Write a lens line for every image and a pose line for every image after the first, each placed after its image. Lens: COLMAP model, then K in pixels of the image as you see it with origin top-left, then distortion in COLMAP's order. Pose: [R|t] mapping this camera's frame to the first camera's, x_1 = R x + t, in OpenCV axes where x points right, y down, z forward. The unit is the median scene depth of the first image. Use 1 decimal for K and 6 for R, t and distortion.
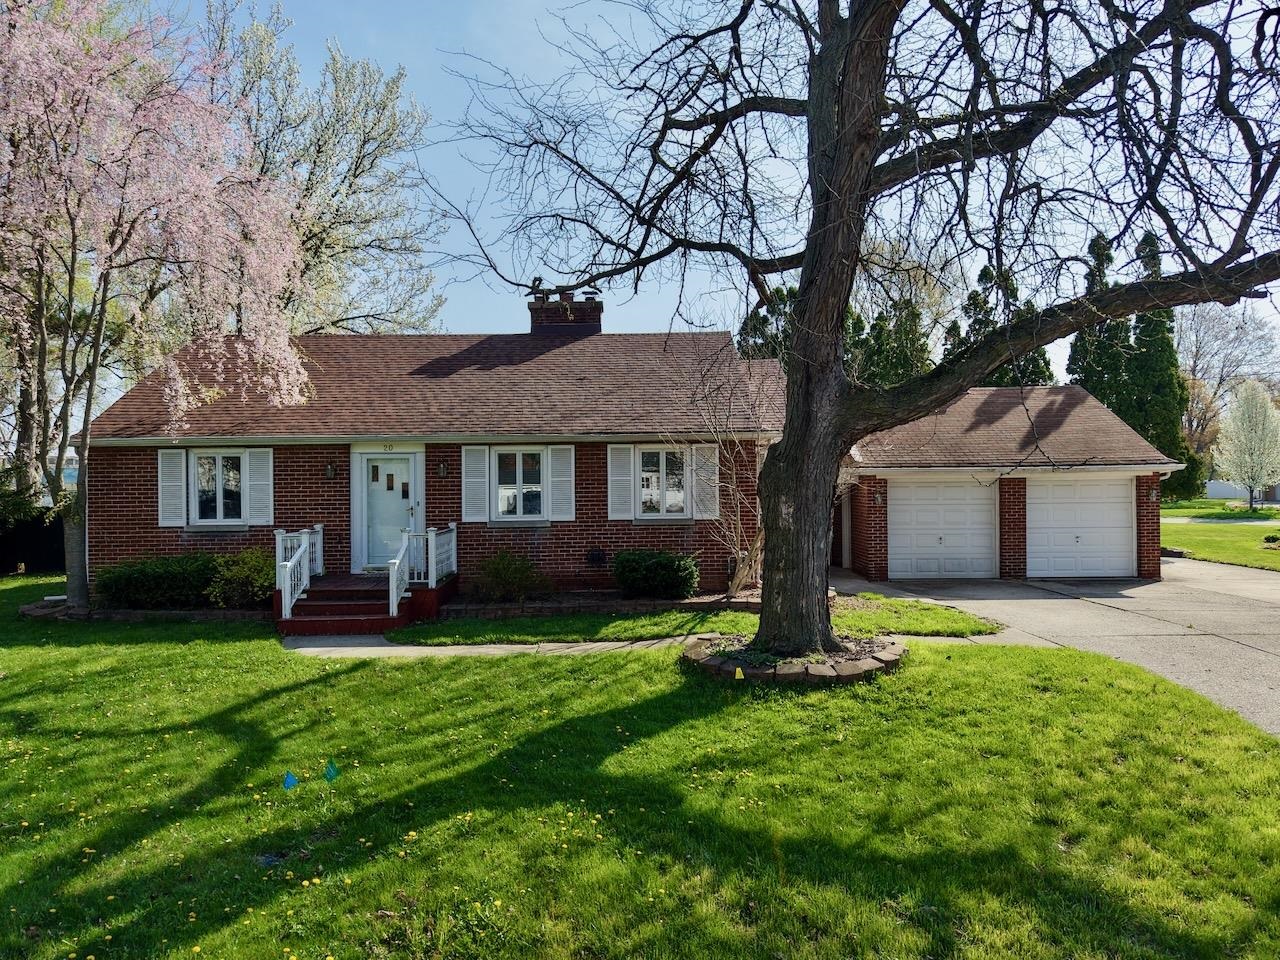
lens RADIAL K [[873.7, 0, 640.0], [0, 873.7, 480.0], [0, 0, 1]] dist [0.086156, -0.109851]
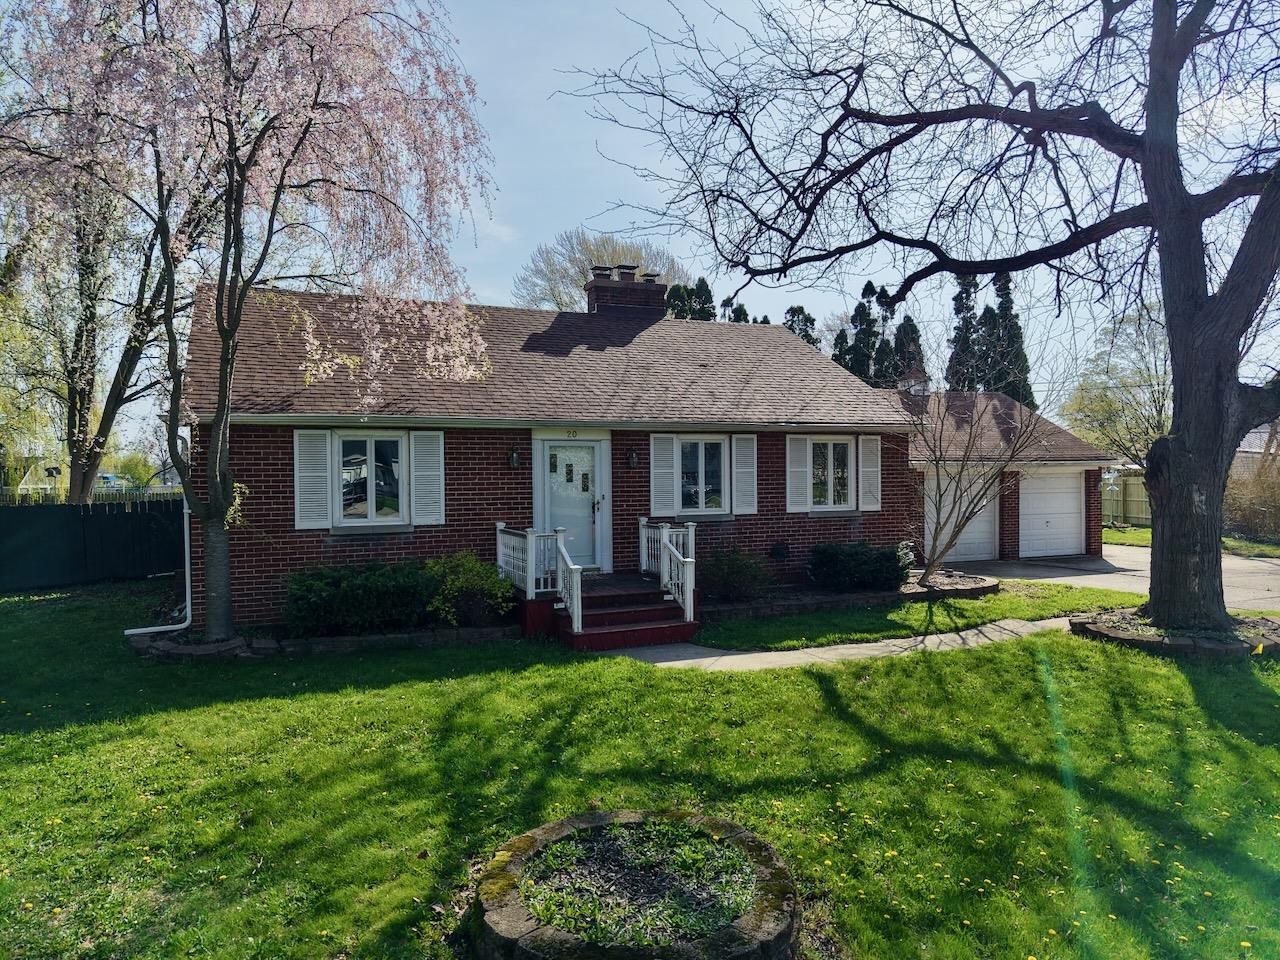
lens RADIAL K [[873.7, 0, 640.0], [0, 873.7, 480.0], [0, 0, 1]] dist [0.086156, -0.109851]
pose [[0.917323, -0.000537, 0.398142, -0.572757], [-0.001463, 0.999988, 0.004720, 0.005291], [-0.398140, -0.004912, 0.917311, 0.172960]]
